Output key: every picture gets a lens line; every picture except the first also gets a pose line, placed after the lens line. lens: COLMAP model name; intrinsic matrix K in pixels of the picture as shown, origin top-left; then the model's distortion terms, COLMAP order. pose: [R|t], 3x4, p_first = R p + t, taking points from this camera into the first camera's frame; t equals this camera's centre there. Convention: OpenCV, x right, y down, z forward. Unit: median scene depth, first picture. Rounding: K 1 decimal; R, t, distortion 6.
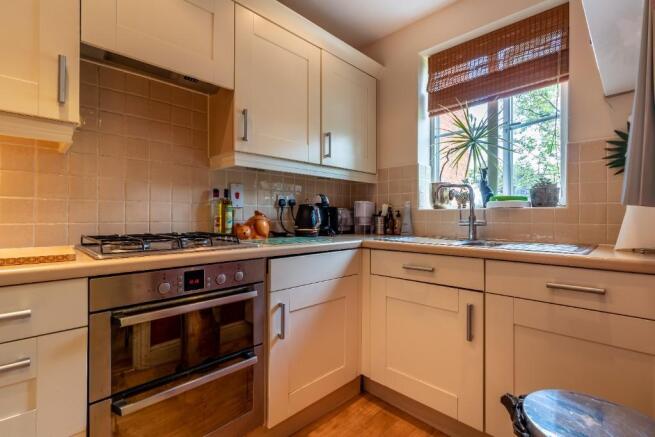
lens RADIAL K [[301.7, 0, 327.1], [0, 301.7, 216.4], [0, 0, 1]] dist [-0.008297, 0.001576]
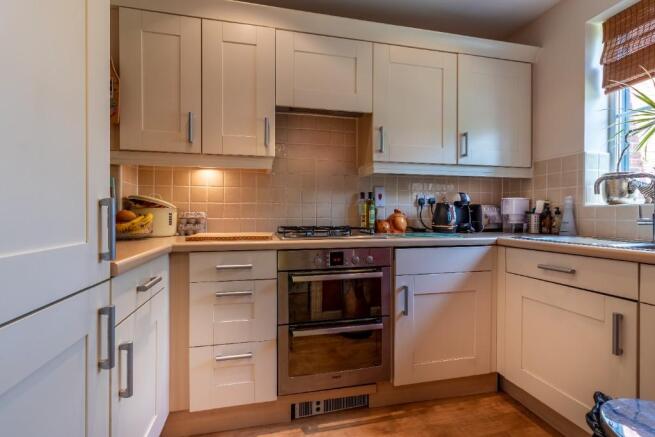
lens RADIAL K [[301.7, 0, 329.5], [0, 301.7, 216.3], [0, 0, 1]] dist [-0.008297, 0.001576]
pose [[0.853863, 0.002394, -0.520492, 0.188477], [0.001706, 0.999971, 0.007399, -0.000074], [0.520494, -0.007206, 0.853835, -0.164465]]
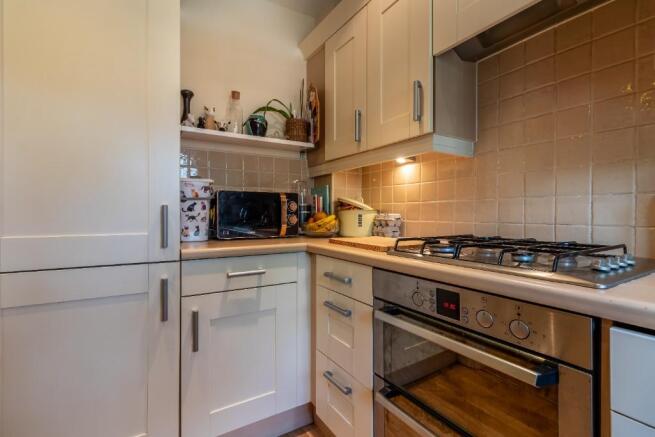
lens RADIAL K [[301.7, 0, 324.1], [0, 301.7, 216.4], [0, 0, 1]] dist [-0.008297, 0.001576]
pose [[-0.236836, 0.003927, -0.971542, 0.235057], [-0.002511, 0.999986, 0.004654, -0.002506], [0.971546, 0.003541, -0.236823, 0.604148]]
